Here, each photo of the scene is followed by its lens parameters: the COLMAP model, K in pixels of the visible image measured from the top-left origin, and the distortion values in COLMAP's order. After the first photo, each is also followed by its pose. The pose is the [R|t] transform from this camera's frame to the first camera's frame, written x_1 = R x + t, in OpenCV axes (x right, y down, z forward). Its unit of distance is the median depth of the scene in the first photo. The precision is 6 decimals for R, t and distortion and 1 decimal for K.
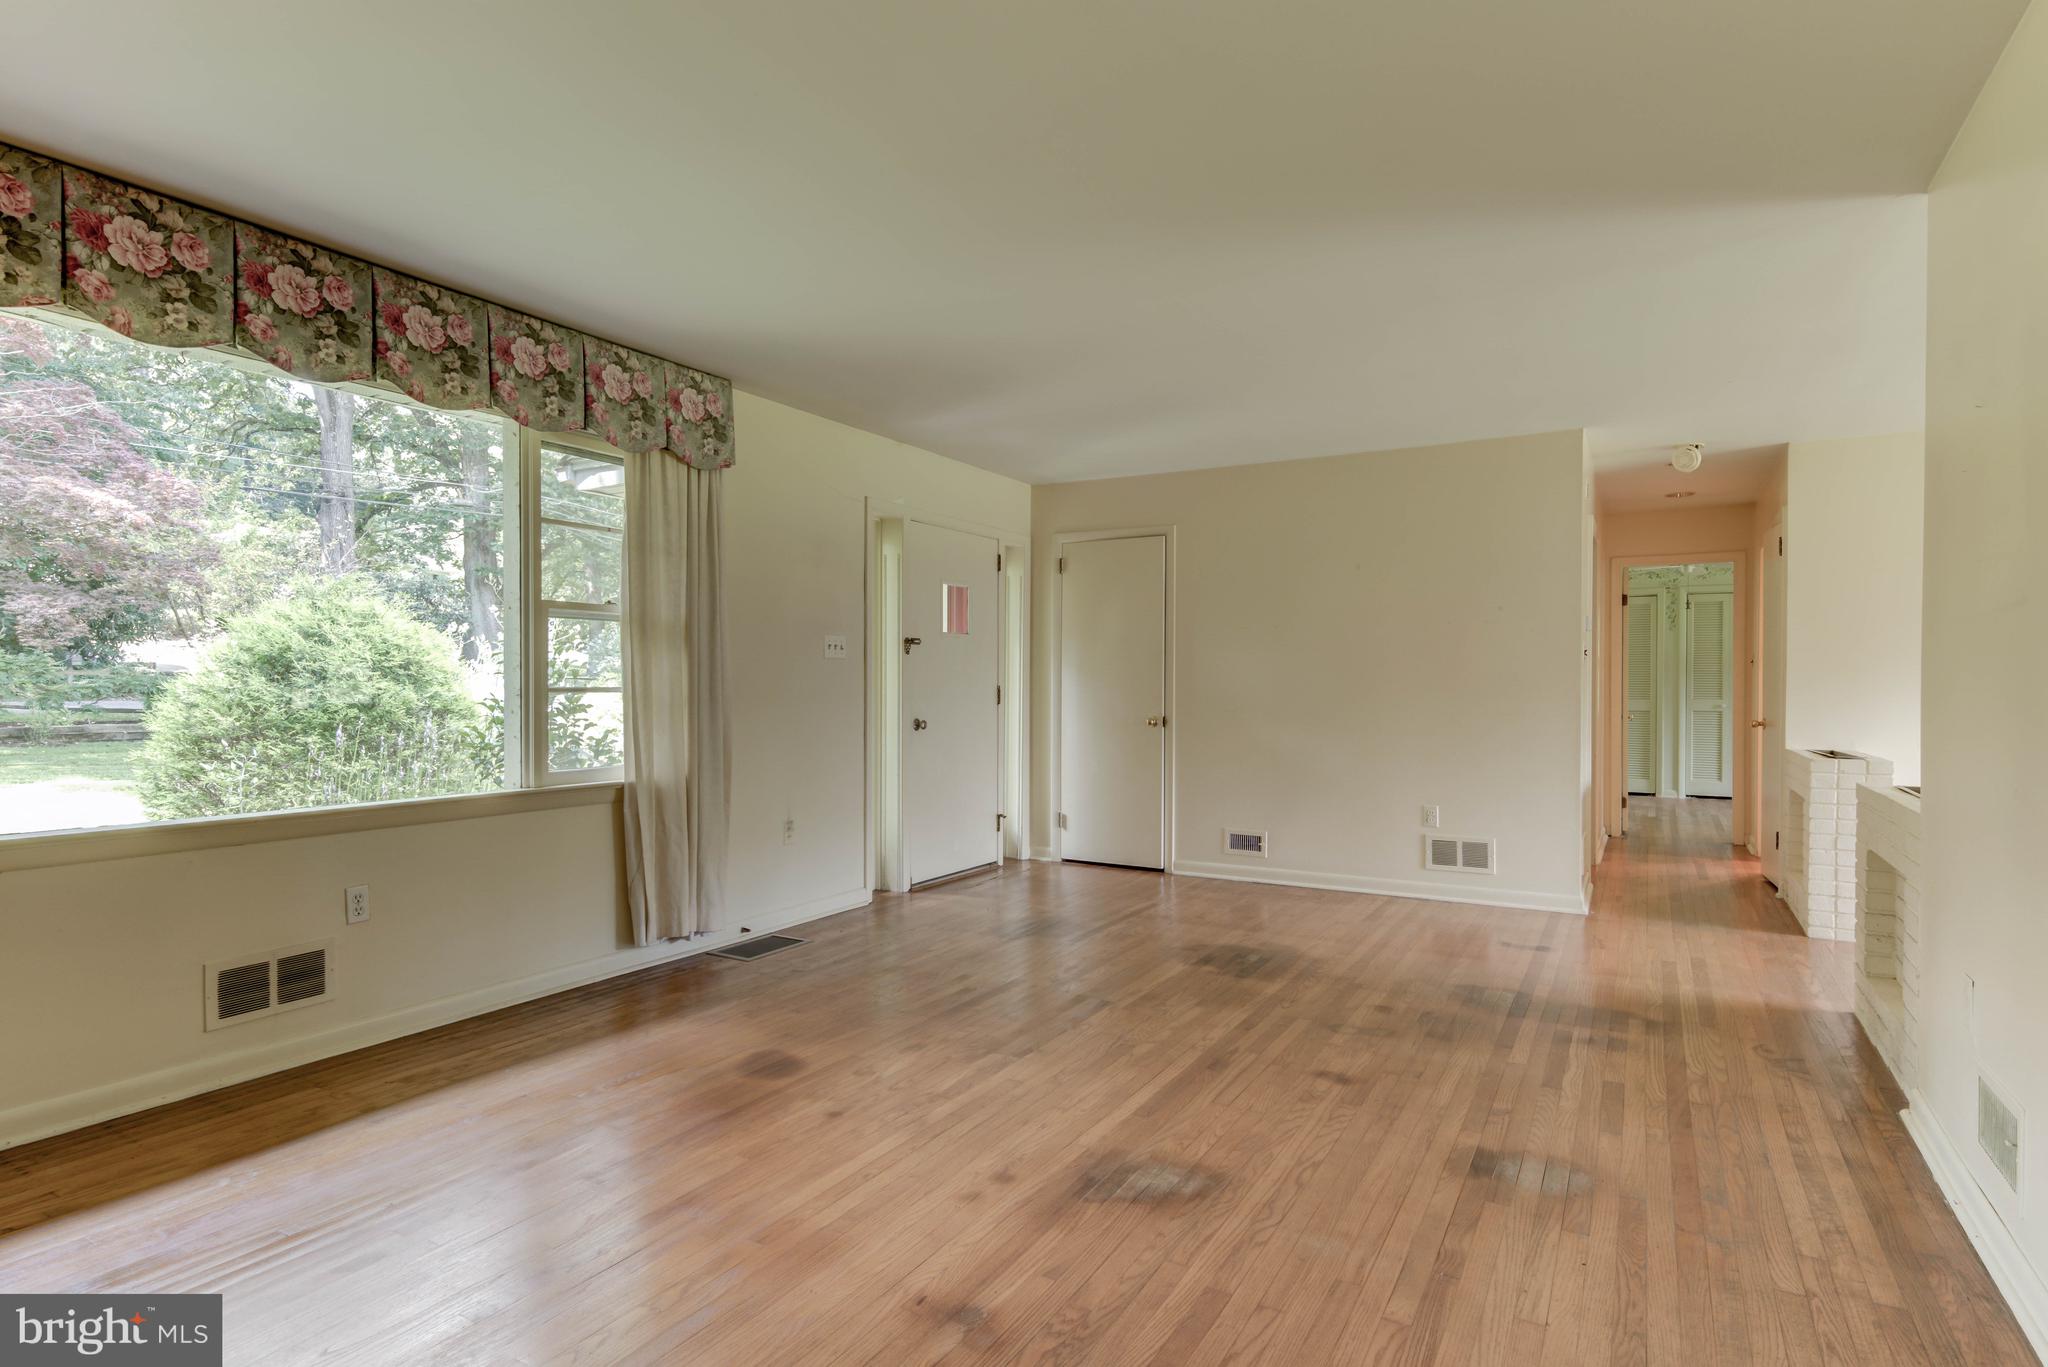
lens RADIAL K [[1077.7, 0, 1024.7], [0, 1077.7, 692.2], [0, 0, 1]] dist [0.019290, -0.011651]
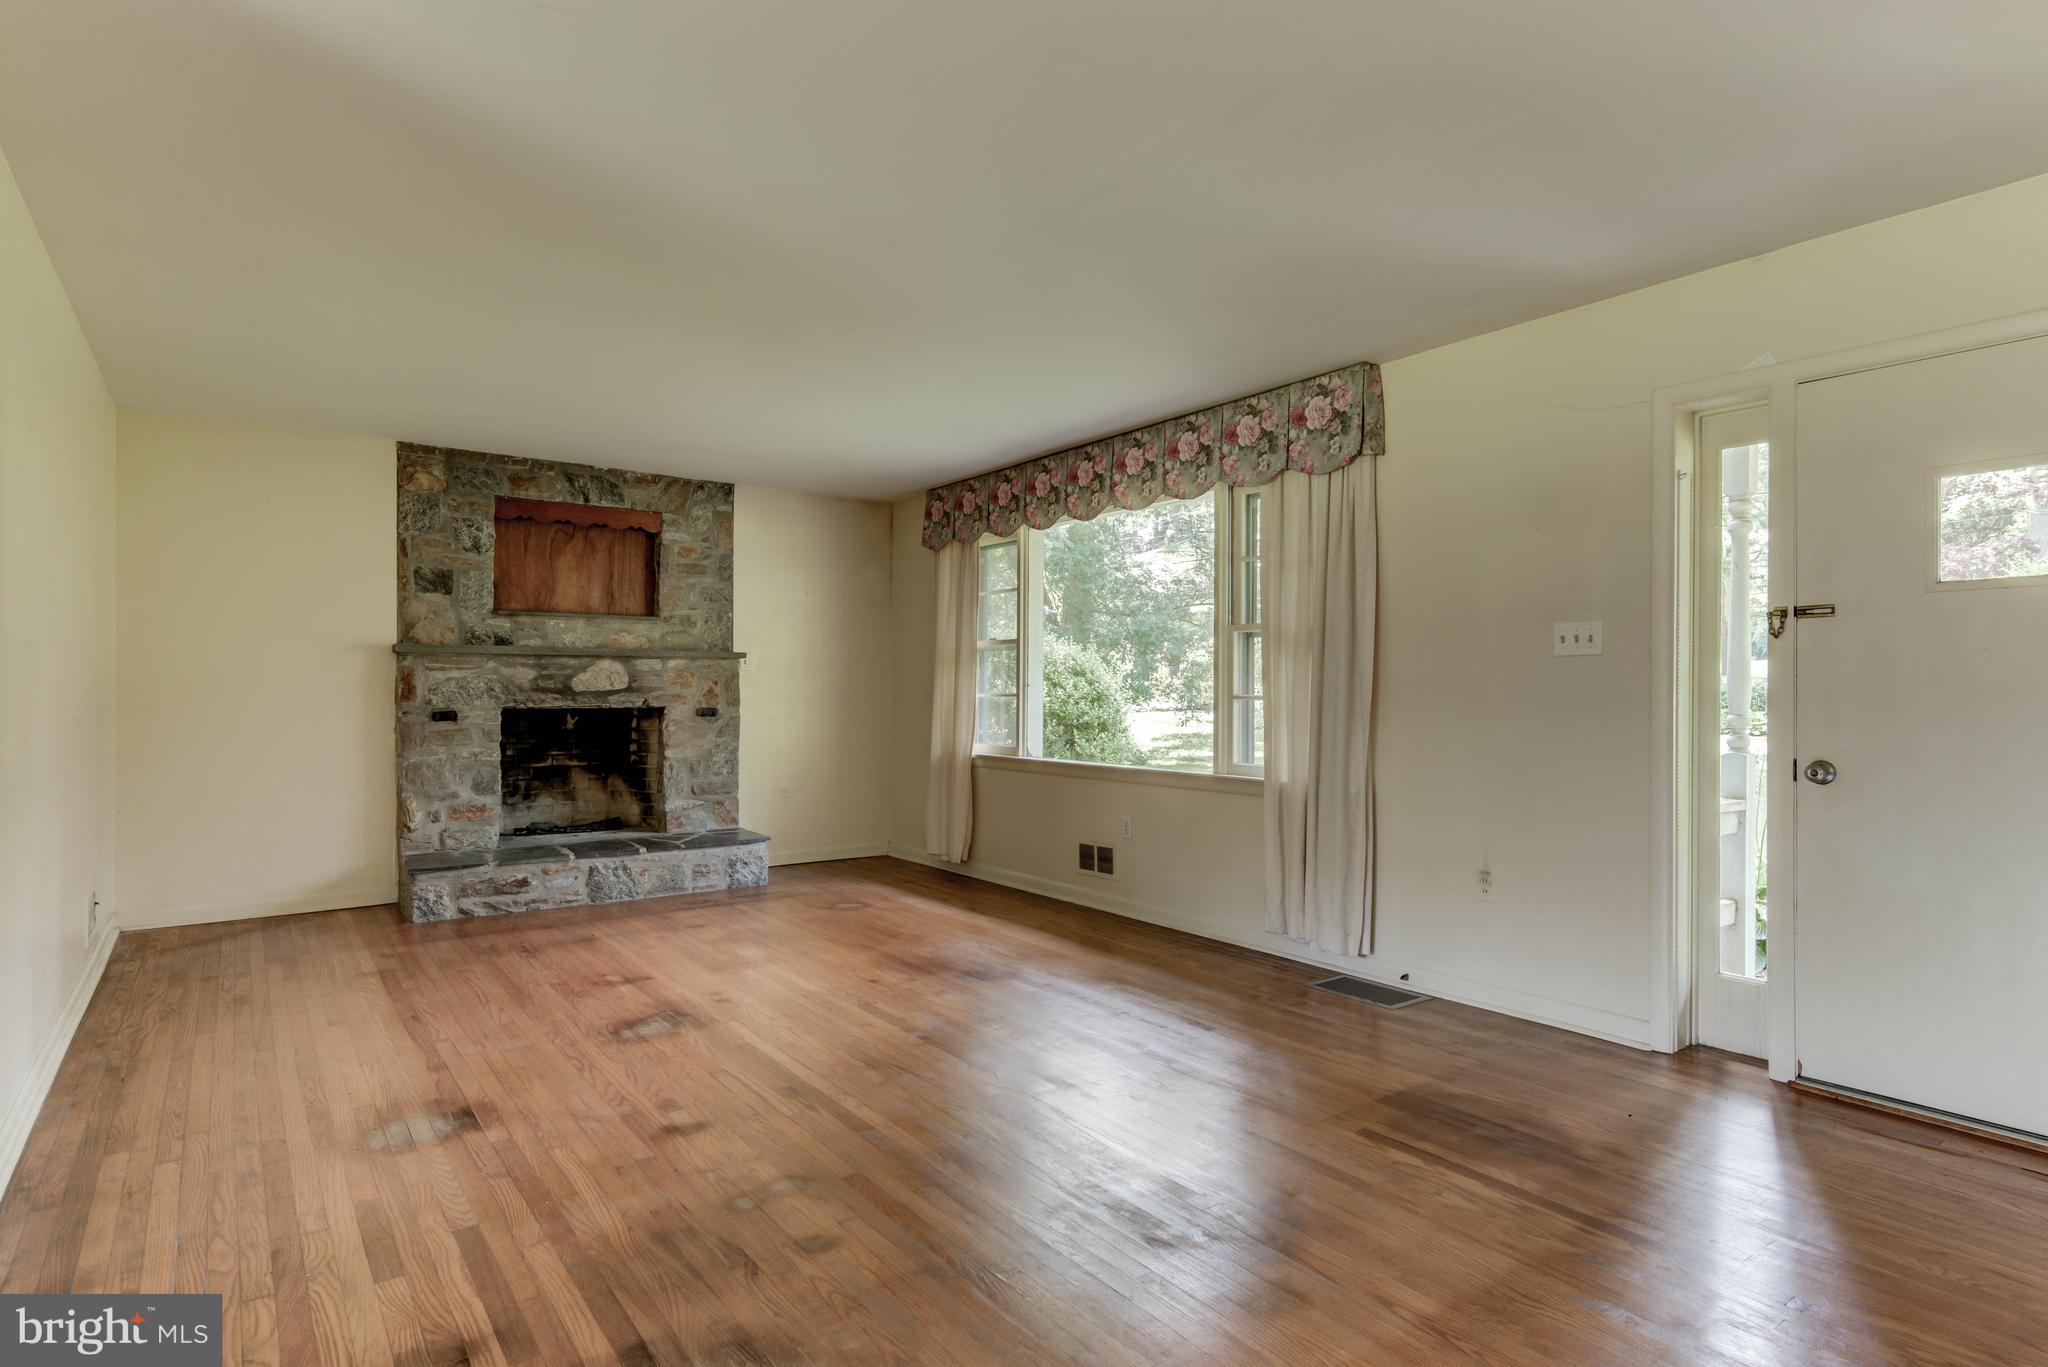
lens RADIAL K [[1077.7, 0, 1024.7], [0, 1077.7, 692.2], [0, 0, 1]] dist [0.019290, -0.011651]
pose [[-0.402462, -0.003270, -0.915431, 1.039848], [-0.010702, 0.999942, 0.001133, -0.009011], [0.915374, 0.010253, -0.402474, 1.688358]]
